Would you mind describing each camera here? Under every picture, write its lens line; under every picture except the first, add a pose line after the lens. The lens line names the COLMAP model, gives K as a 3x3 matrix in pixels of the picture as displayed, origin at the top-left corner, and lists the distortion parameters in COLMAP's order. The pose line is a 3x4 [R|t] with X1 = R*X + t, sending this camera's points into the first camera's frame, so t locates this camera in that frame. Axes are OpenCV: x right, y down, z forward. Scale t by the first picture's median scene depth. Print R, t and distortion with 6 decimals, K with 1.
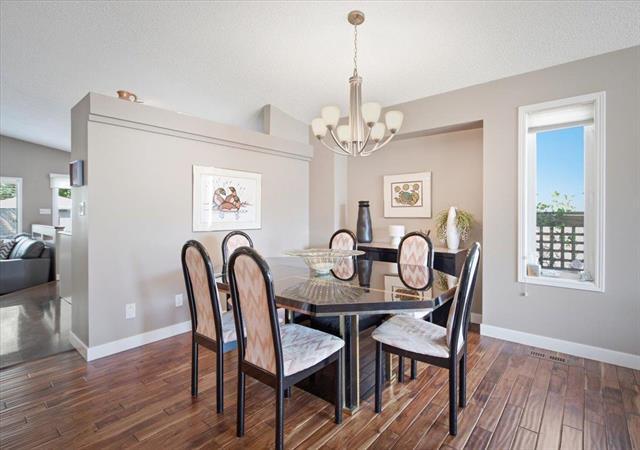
lens RADIAL K [[317.3, 0, 329.9], [0, 317.3, 214.8], [0, 0, 1]] dist [0.003448, 0.000288]
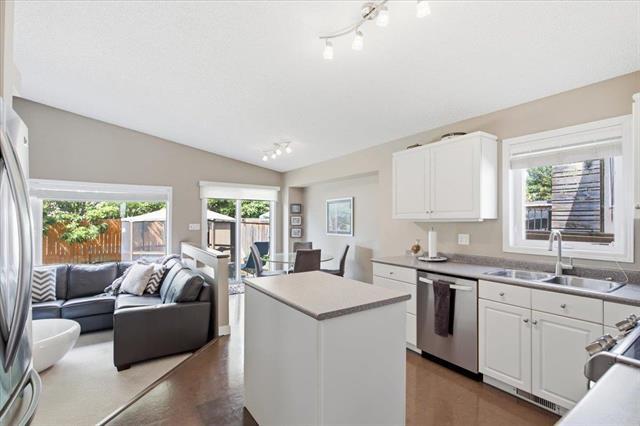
lens RADIAL K [[293.8, 0, 317.6], [0, 293.8, 218.5], [0, 0, 1]] dist [0.004425, 0.000904]
pose [[0.960364, 0.003550, -0.278727, -0.439667], [-0.006637, 0.999927, -0.010133, -0.031135], [0.278670, 0.011582, 0.960317, 0.417772]]
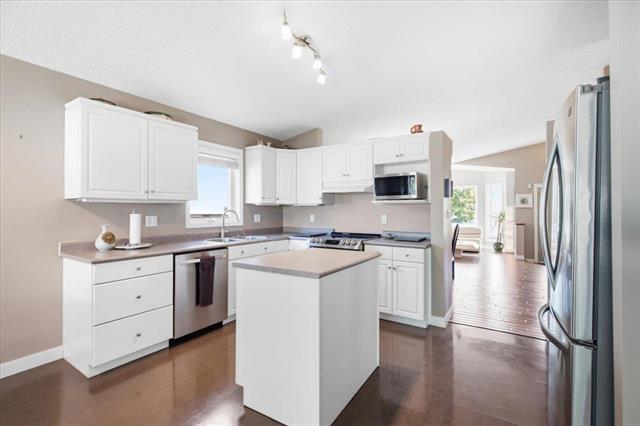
lens RADIAL K [[293.8, 0, 322.3], [0, 293.8, 208.3], [0, 0, 1]] dist [0.004425, 0.000904]
pose [[-0.121696, 0.011354, 0.992502, -0.896386], [0.006875, 0.999920, -0.010596, -0.015928], [-0.992544, 0.005534, -0.121765, 0.766618]]
